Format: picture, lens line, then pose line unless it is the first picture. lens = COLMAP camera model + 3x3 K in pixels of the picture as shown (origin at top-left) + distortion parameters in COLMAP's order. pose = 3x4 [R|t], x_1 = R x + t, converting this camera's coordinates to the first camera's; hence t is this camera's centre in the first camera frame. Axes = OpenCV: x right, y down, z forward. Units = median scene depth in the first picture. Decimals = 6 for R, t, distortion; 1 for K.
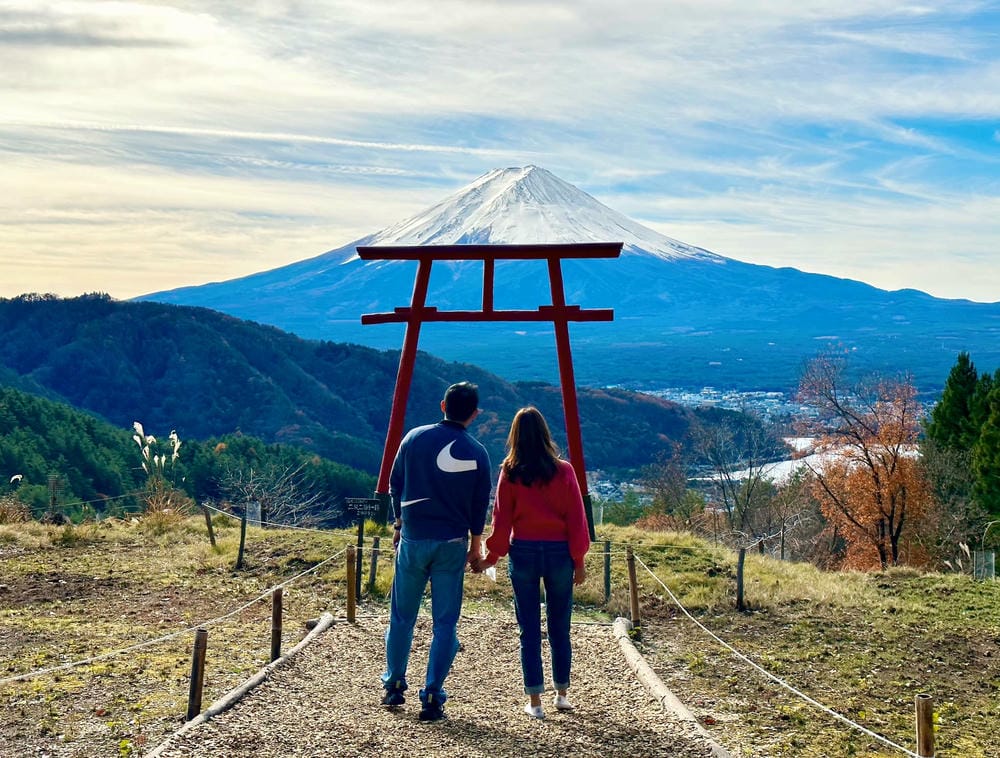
lens RADIAL K [[1352.4, 0, 492.5], [0, 1352.4, 371.8], [0, 0, 1]] dist [0.061387, 0.000000]
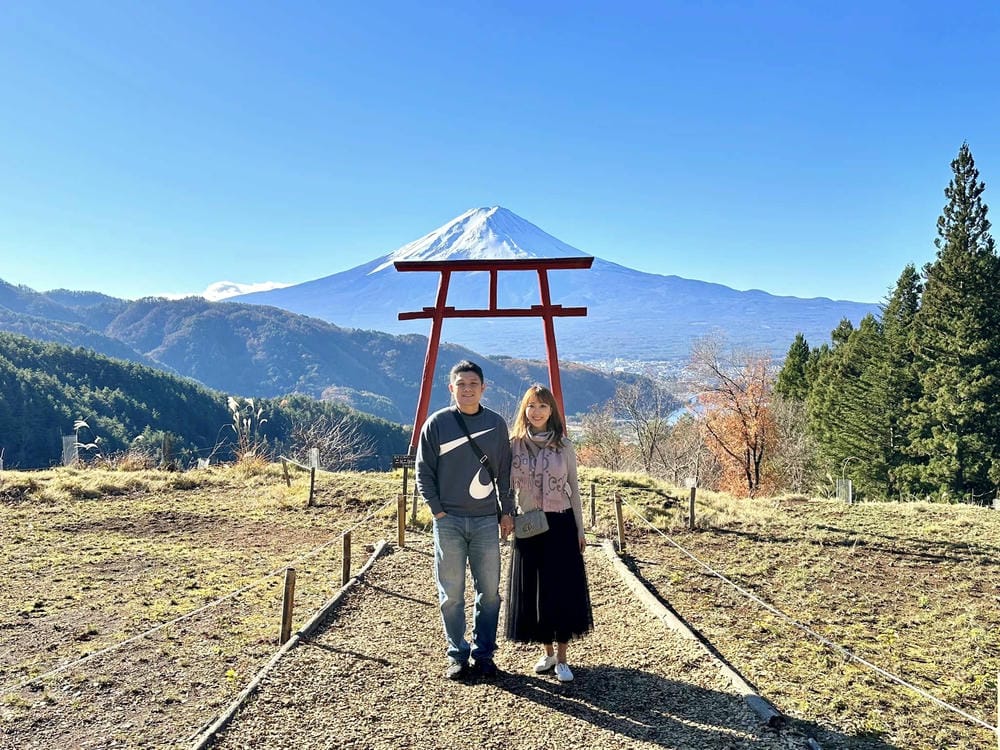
lens RADIAL K [[926.9, 0, 495.6], [0, 926.9, 378.7], [0, 0, 1]] dist [0.097019, -0.134641]
pose [[0.999611, -0.010123, 0.025980, -0.005274], [0.009281, 0.999434, 0.032336, -0.001247], [-0.026292, -0.032082, 0.999139, 0.016865]]
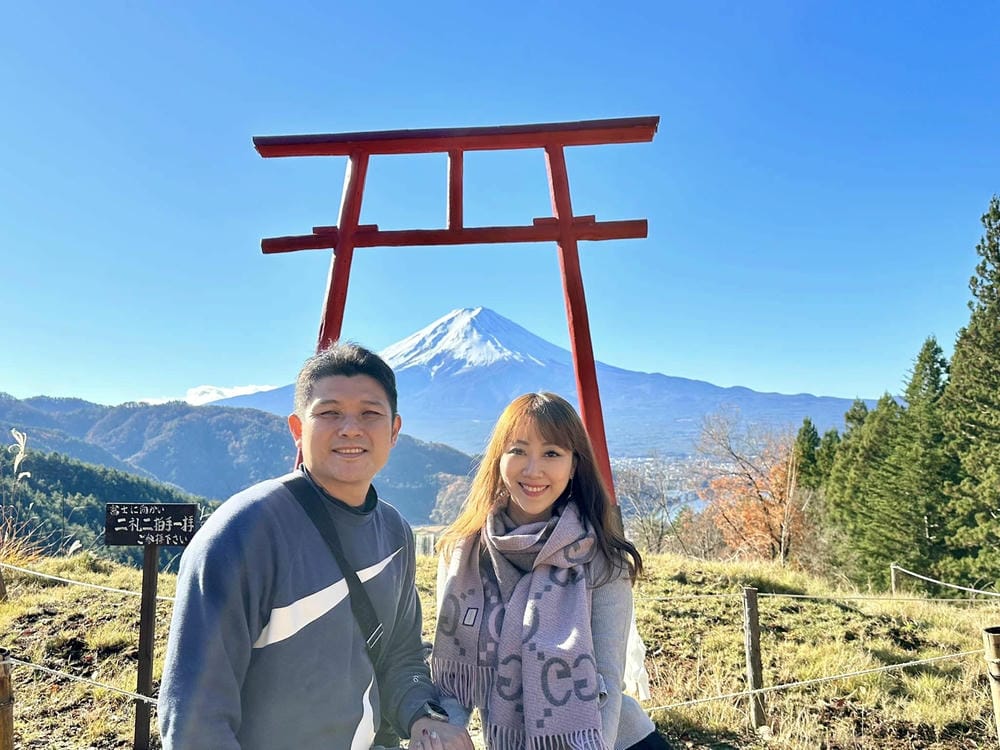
lens RADIAL K [[926.9, 0, 494.6], [0, 926.9, 380.8], [0, 0, 1]] dist [0.097019, -0.134641]
pose [[0.998886, -0.021324, 0.042089, -0.001050], [0.024352, 0.997050, -0.072793, 0.012940], [-0.040413, 0.073737, 0.996459, 0.115207]]
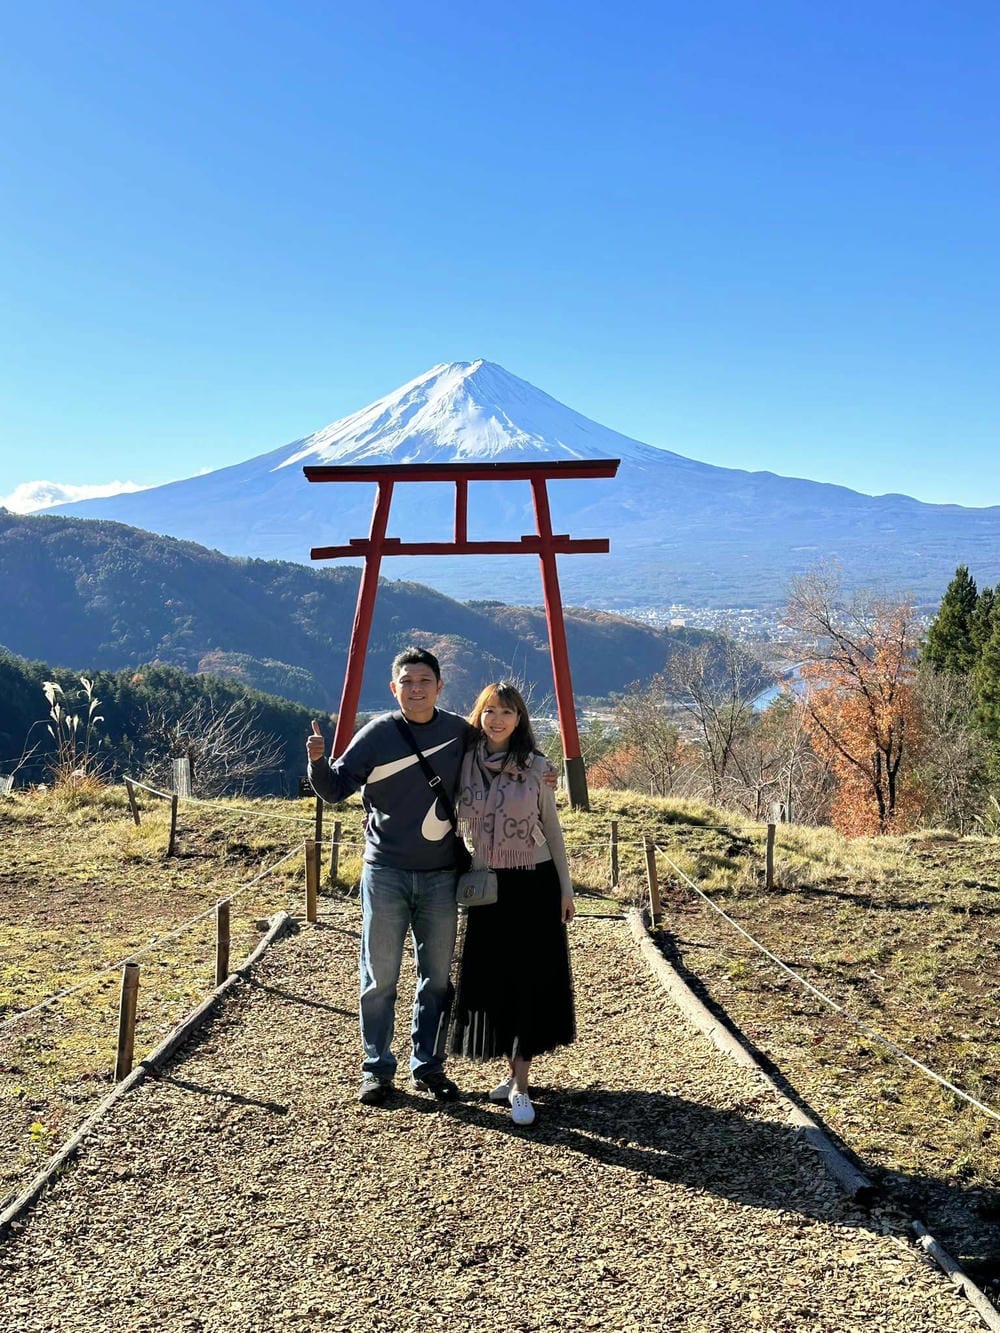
lens RADIAL K [[1490.8, 0, 505.3], [0, 1490.8, 664.9], [0, 0, 1]] dist [0.079233, 0.000000]
pose [[0.998974, -0.014238, 0.042985, -0.003454], [0.012059, 0.998649, 0.050546, -0.003120], [-0.043646, -0.049976, 0.997796, 0.013695]]
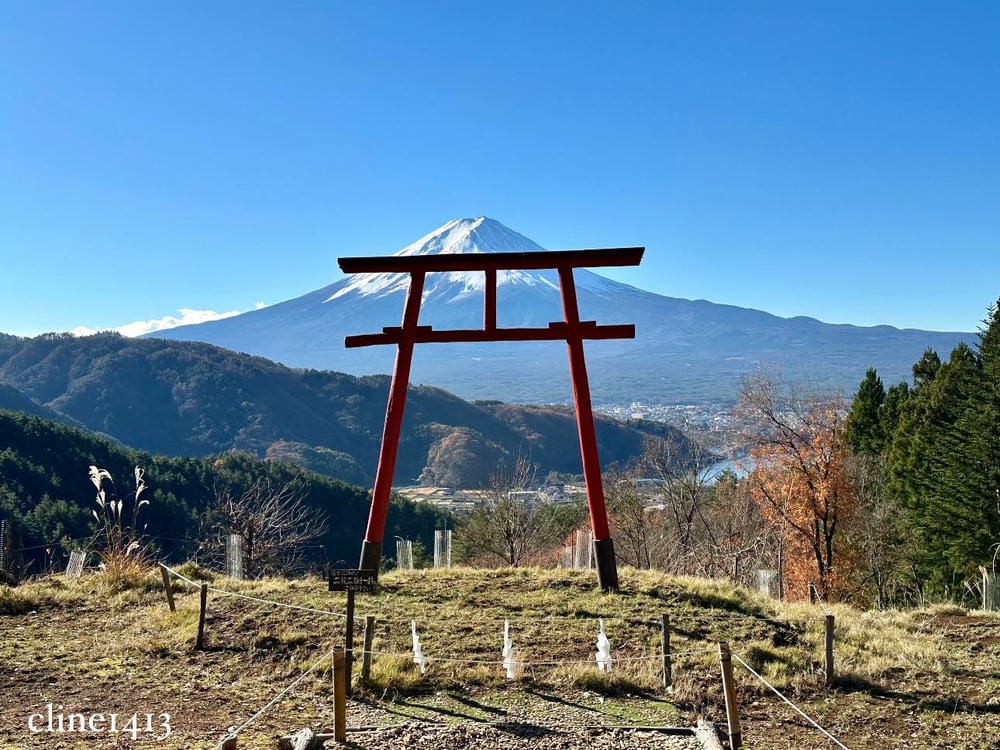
lens RADIAL K [[1150.6, 0, 494.8], [0, 1150.6, 378.1], [0, 0, 1]] dist [0.072370, 0.000000]
pose [[0.999134, -0.019553, 0.036737, -0.005911], [0.020005, 0.999728, -0.011975, -0.000935], [-0.036493, 0.012700, 0.999253, 0.054086]]
